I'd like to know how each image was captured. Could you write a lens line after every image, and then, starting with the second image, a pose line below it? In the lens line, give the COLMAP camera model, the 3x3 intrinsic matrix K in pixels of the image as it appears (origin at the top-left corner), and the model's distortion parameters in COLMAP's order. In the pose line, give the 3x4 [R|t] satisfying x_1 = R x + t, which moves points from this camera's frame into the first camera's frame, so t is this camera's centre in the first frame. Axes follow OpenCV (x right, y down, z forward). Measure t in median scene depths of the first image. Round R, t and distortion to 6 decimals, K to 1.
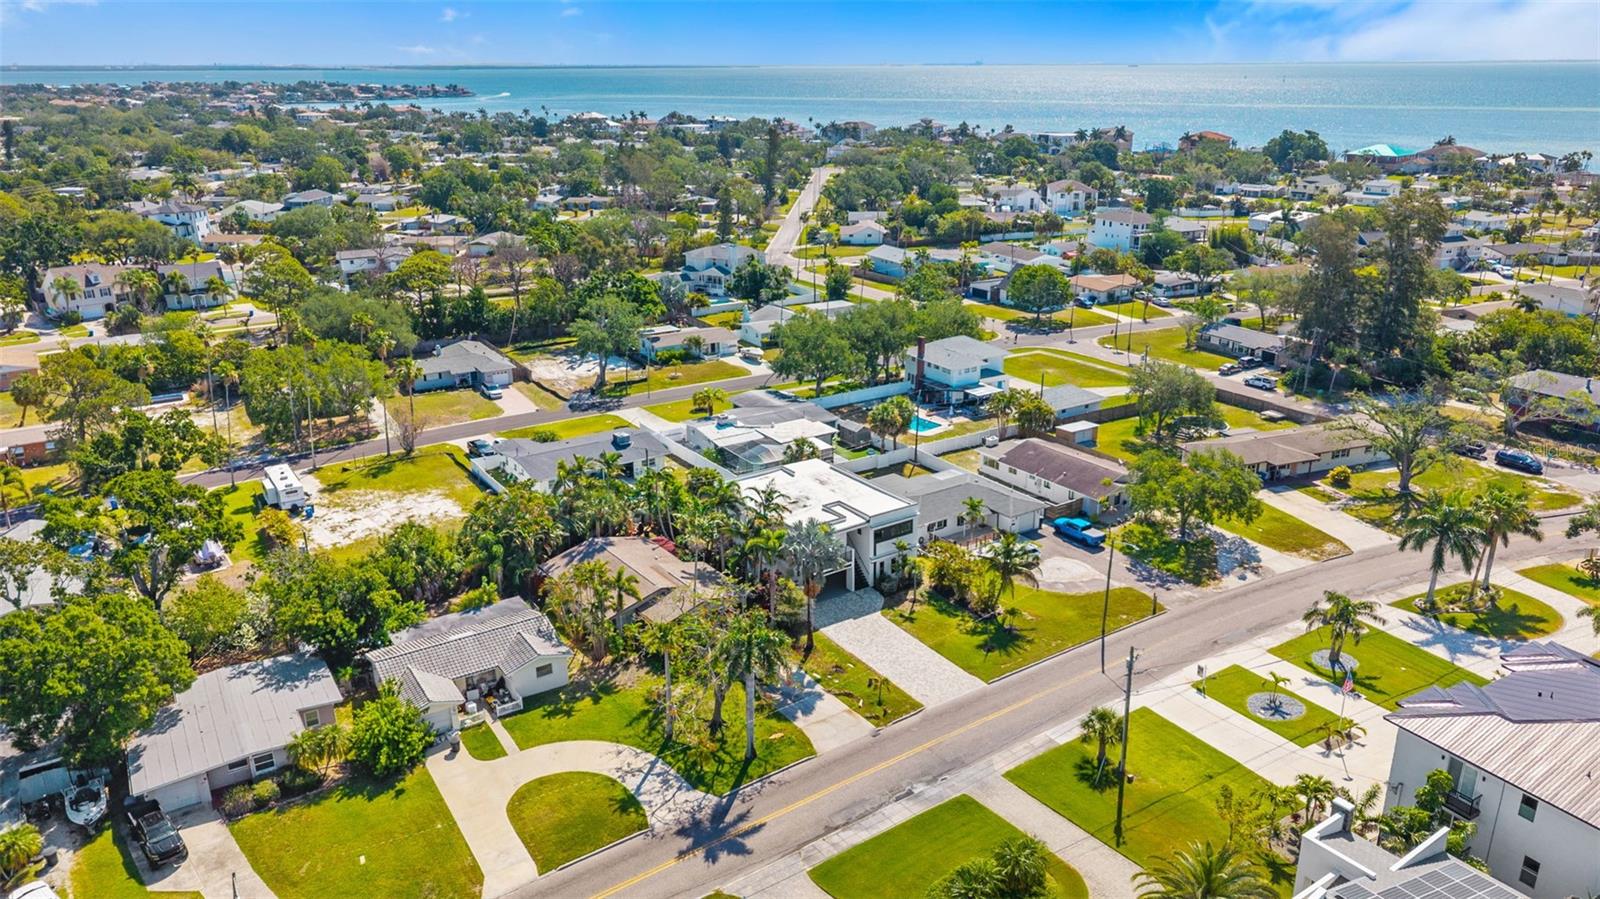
lens RADIAL K [[1102.0, 0, 800.0], [0, 1102.0, 449.5], [0, 0, 1]] dist [0.077042, -0.104615]
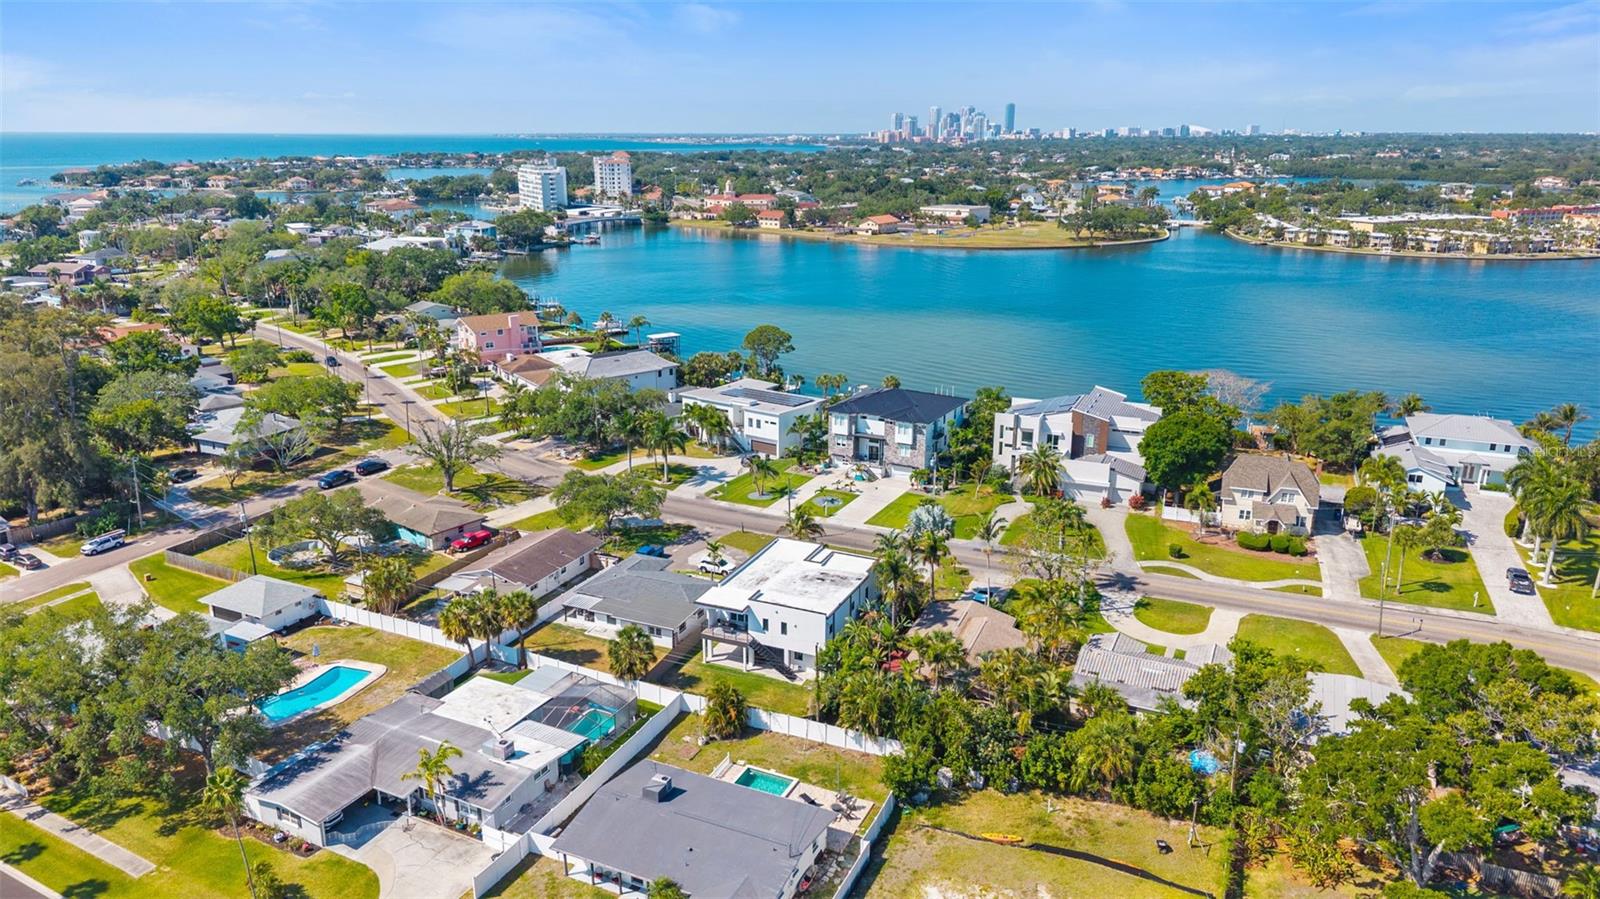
lens RADIAL K [[1082.4, 0, 800.0], [0, 1082.4, 449.5], [0, 0, 1]] dist [0.057439, -0.093932]
pose [[-0.522162, -0.233361, 0.820298, -0.784293], [0.285907, 0.858280, 0.426161, -0.487374], [-0.803495, 0.457054, -0.381441, 1.285650]]
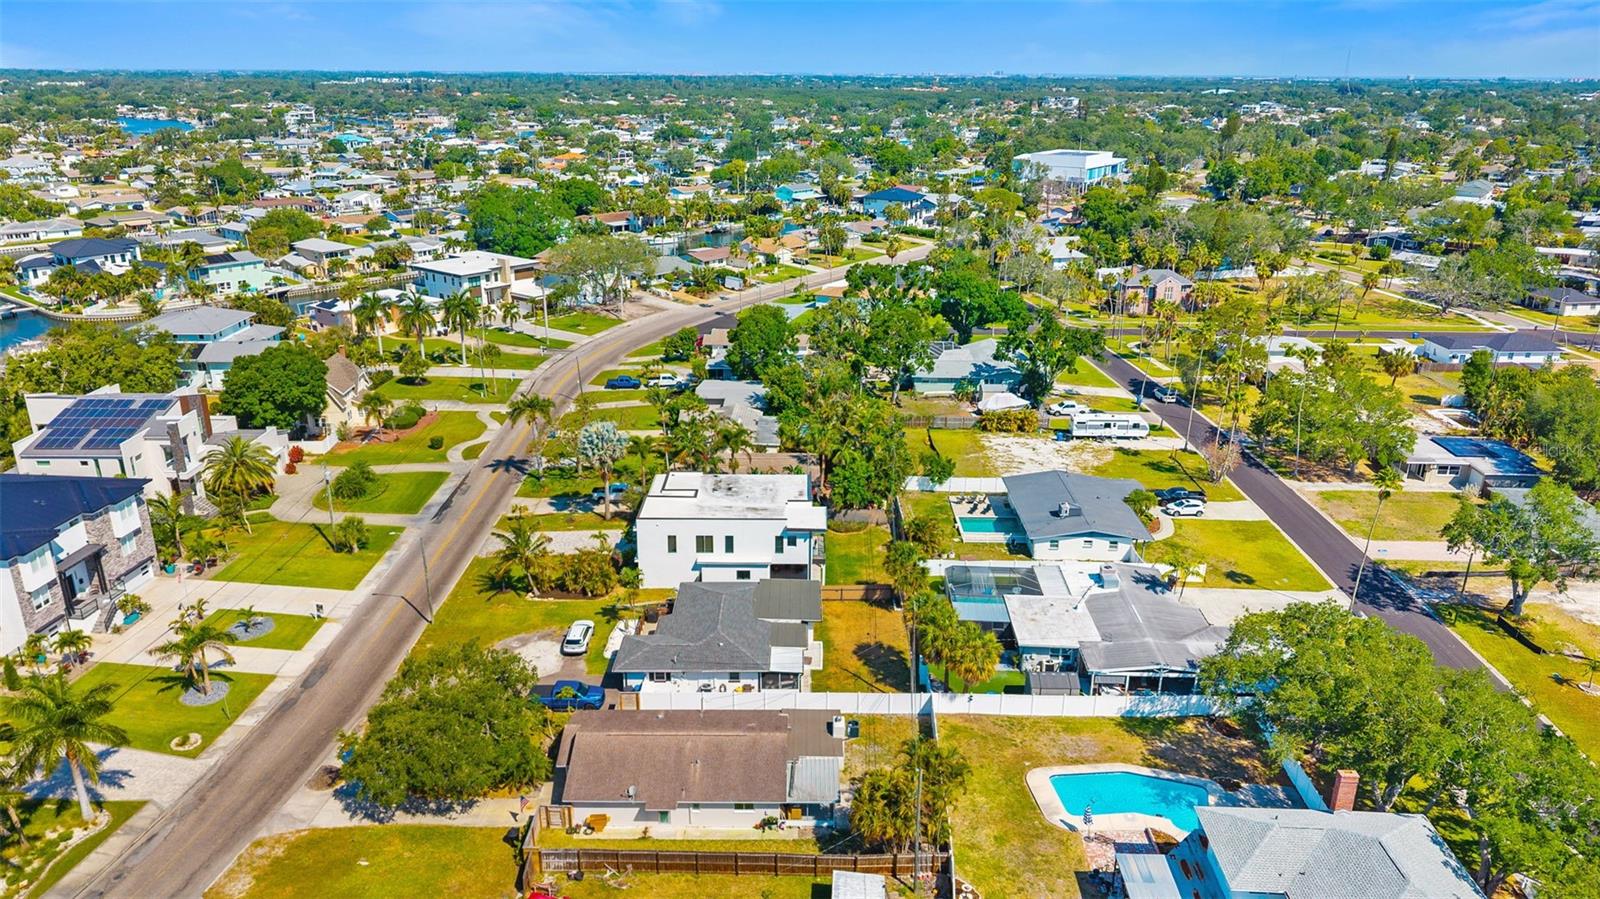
lens RADIAL K [[1070.1, 0, 800.0], [0, 1070.1, 449.5], [0, 0, 1]] dist [0.065887, -0.091610]
pose [[-0.563583, 0.280689, -0.776909, 0.697539], [-0.273883, 0.823809, 0.496313, -0.478837], [0.779334, 0.492496, -0.387409, 1.349723]]
